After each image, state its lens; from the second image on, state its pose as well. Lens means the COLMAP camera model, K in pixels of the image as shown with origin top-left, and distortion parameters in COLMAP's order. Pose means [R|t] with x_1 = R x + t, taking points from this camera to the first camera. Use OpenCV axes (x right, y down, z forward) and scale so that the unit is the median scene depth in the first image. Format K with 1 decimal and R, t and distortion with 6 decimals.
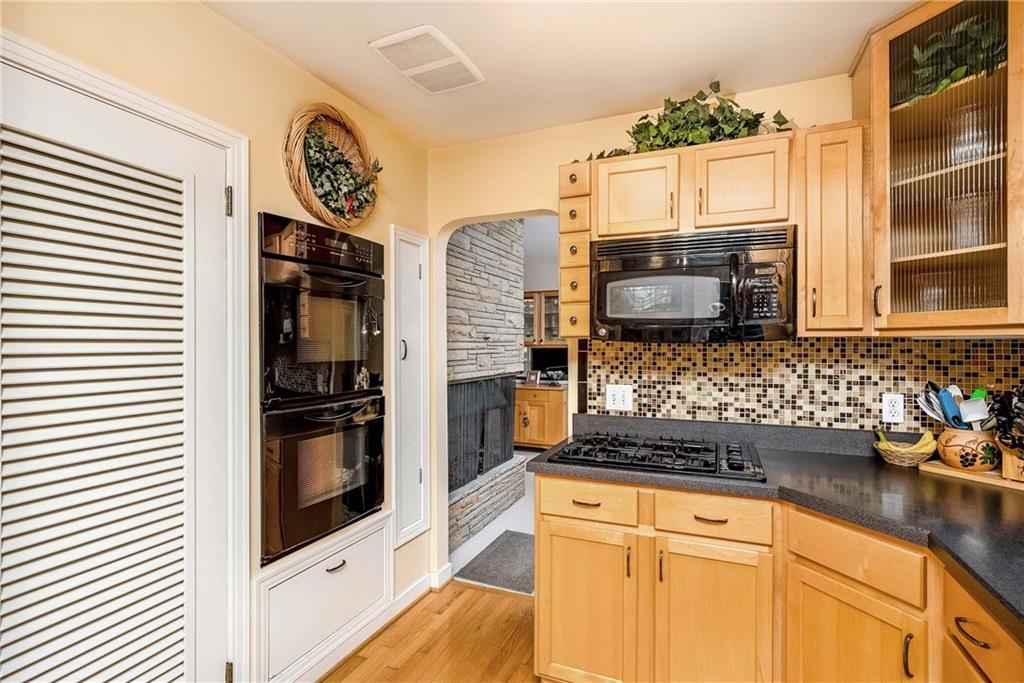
lens RADIAL K [[496.8, 0, 511.5], [0, 496.8, 344.4], [0, 0, 1]] dist [0.002398, 0.000984]
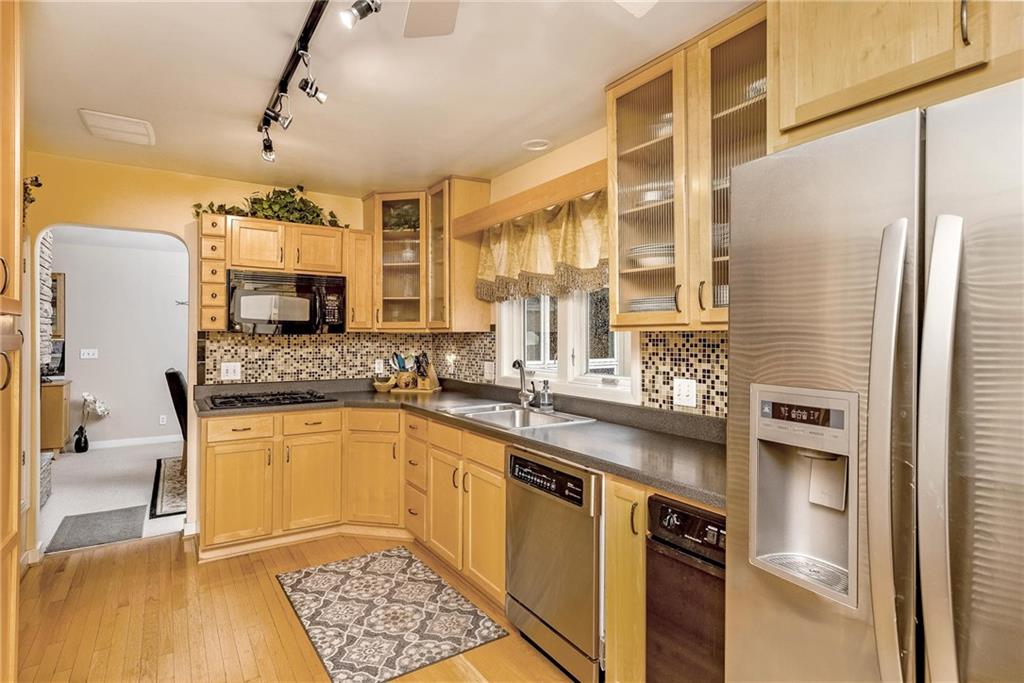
lens RADIAL K [[540.9, 0, 512.7], [0, 540.9, 338.3], [0, 0, 1]] dist [0.001692, -0.000086]
pose [[0.563373, -0.000306, 0.826203, -0.723565], [-0.001838, 0.999997, 0.001624, 0.006231], [-0.826201, -0.002433, 0.563371, -0.674371]]
